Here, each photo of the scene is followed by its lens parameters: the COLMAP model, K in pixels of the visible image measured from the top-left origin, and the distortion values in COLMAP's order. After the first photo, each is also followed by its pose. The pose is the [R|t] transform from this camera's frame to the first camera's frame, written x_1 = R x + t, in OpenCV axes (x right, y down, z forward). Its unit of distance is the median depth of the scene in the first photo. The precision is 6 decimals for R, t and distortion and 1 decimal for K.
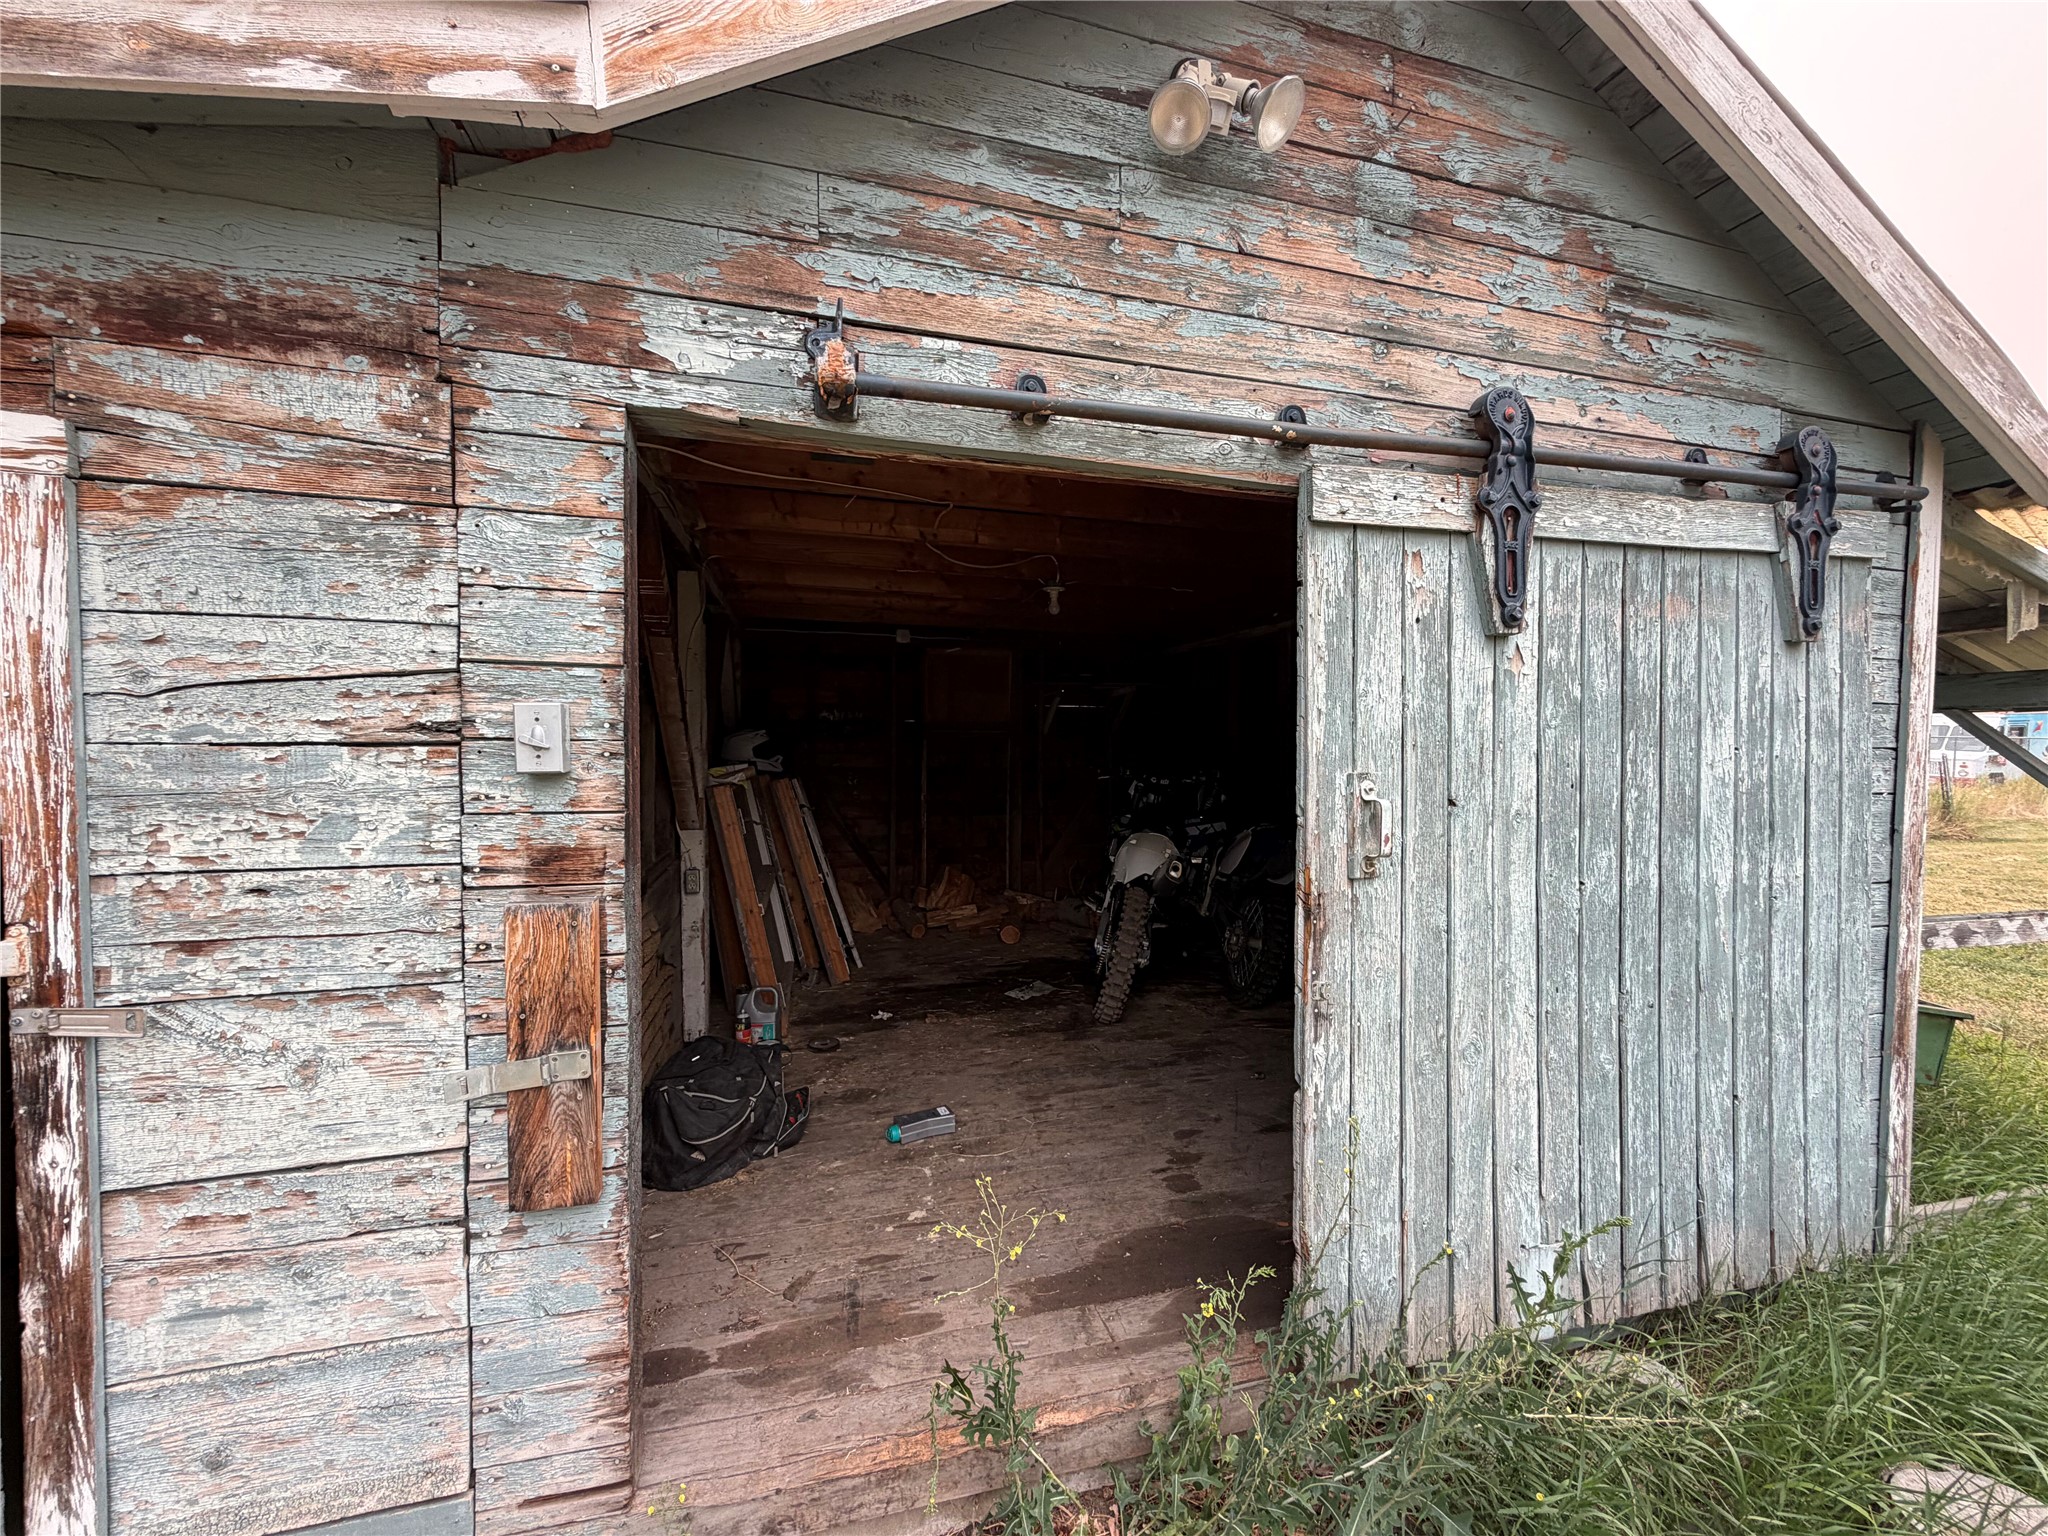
lens RADIAL K [[814.1, 0, 1021.1], [0, 814.1, 772.4], [0, 0, 1]] dist [0.000248, -0.000219]
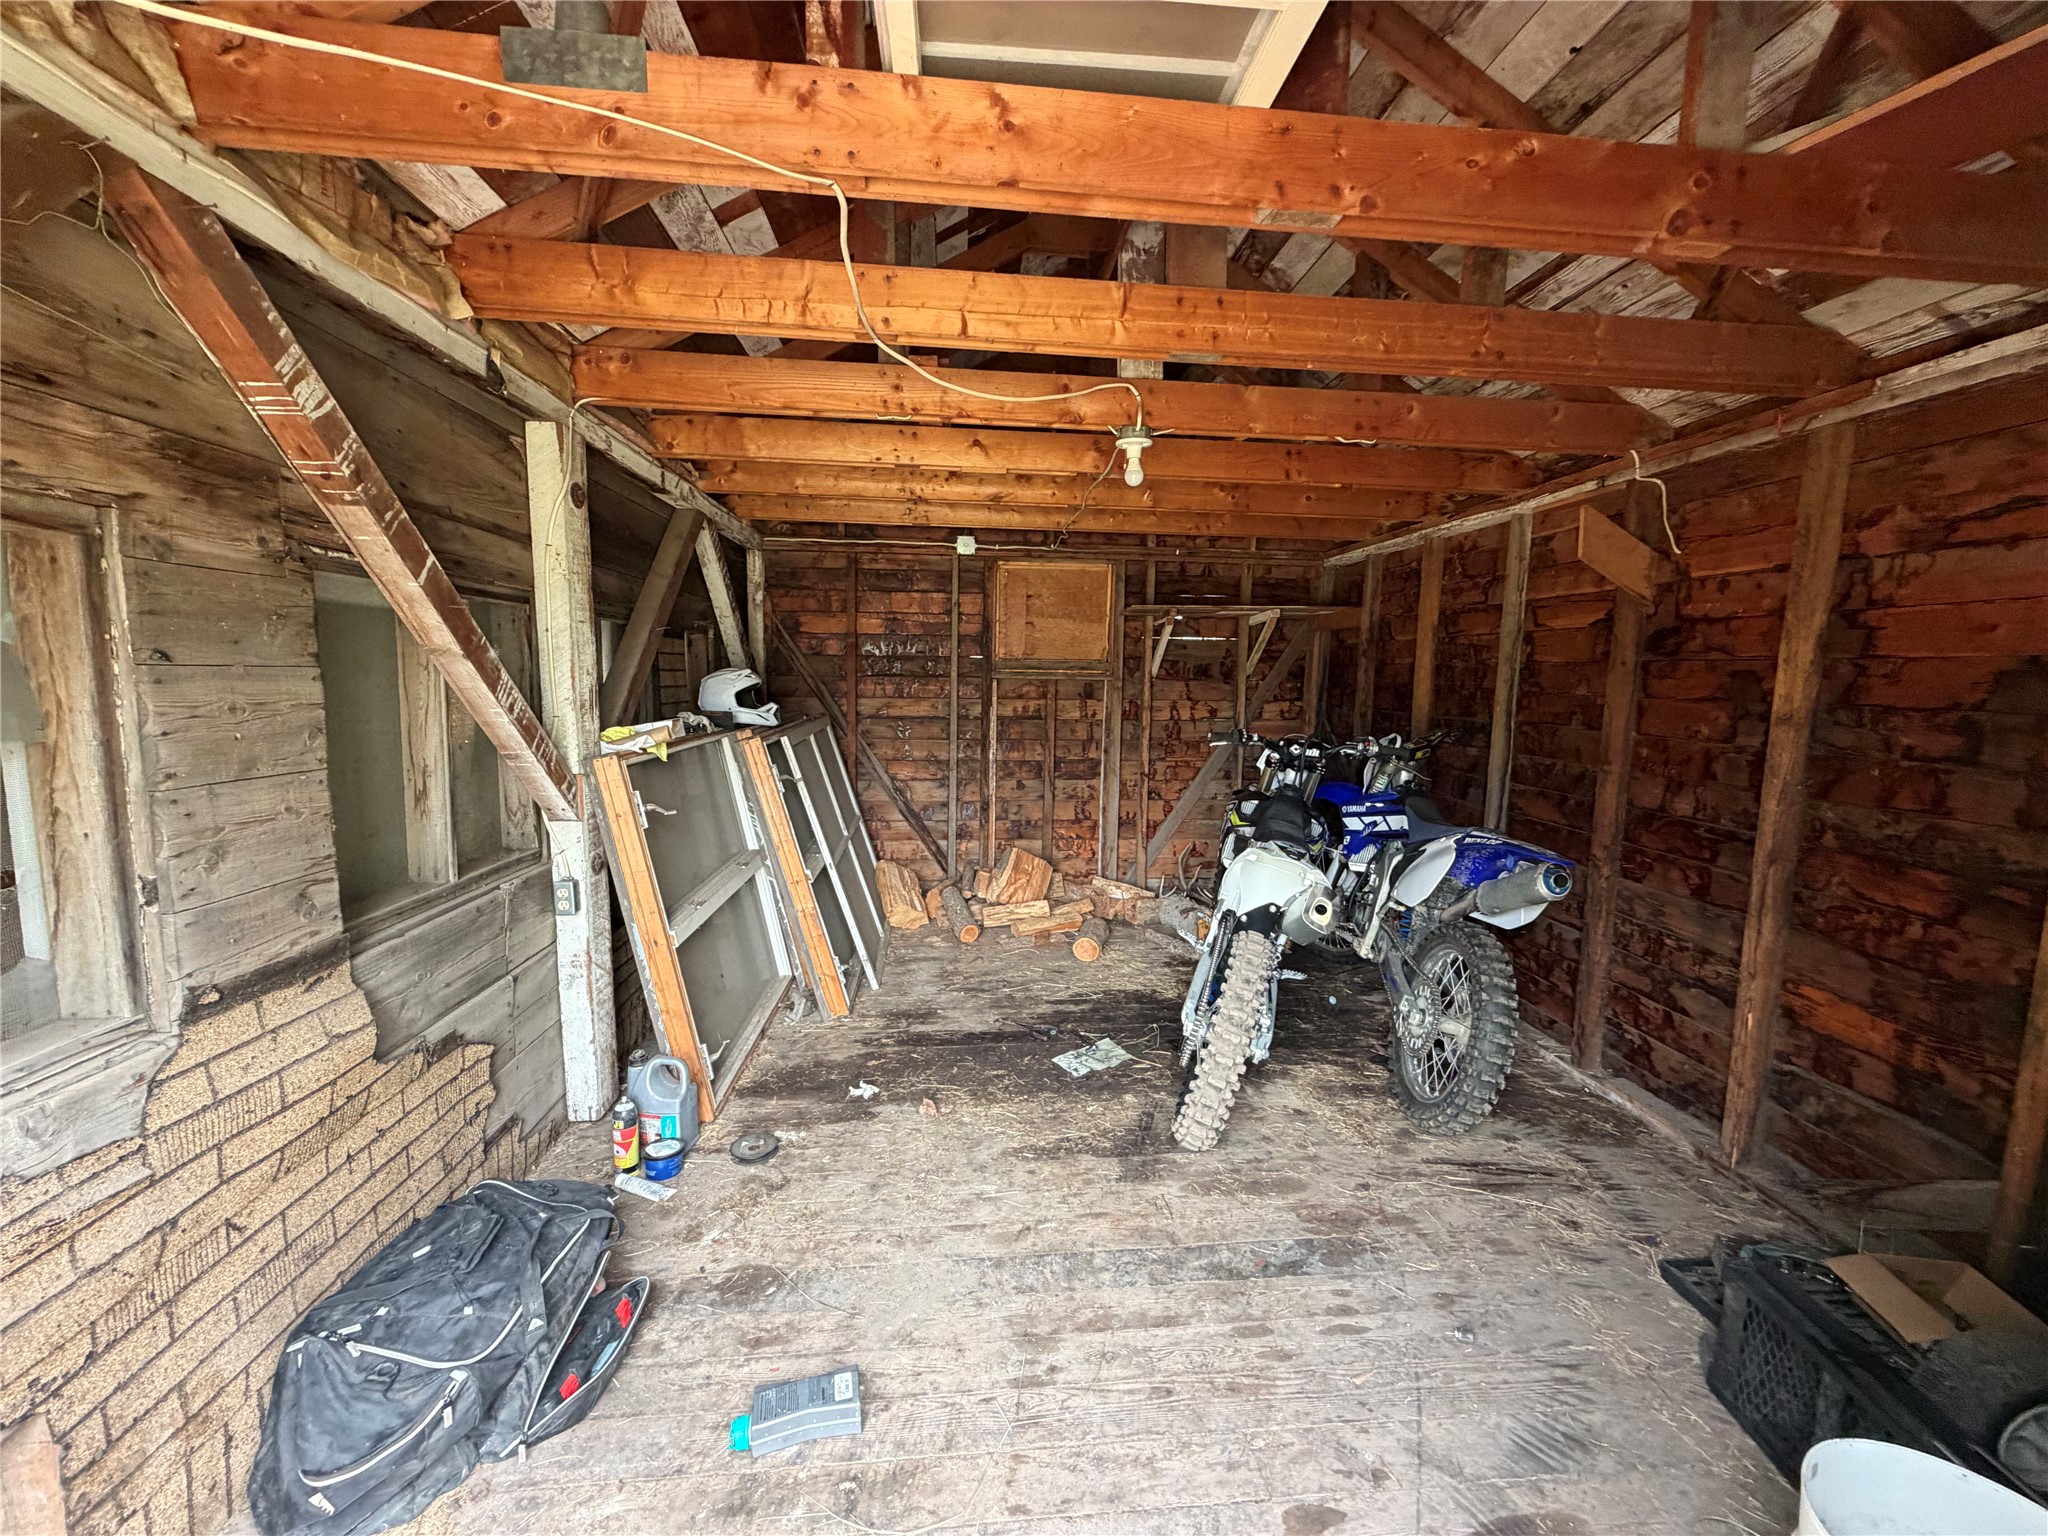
lens RADIAL K [[814.1, 0, 1021.1], [0, 814.1, 772.4], [0, 0, 1]] dist [0.000248, -0.000219]
pose [[0.983492, 0.031956, -0.178110, 0.068291], [-0.017493, 0.996463, 0.082190, -0.025522], [0.180107, -0.077717, 0.980572, 0.339721]]
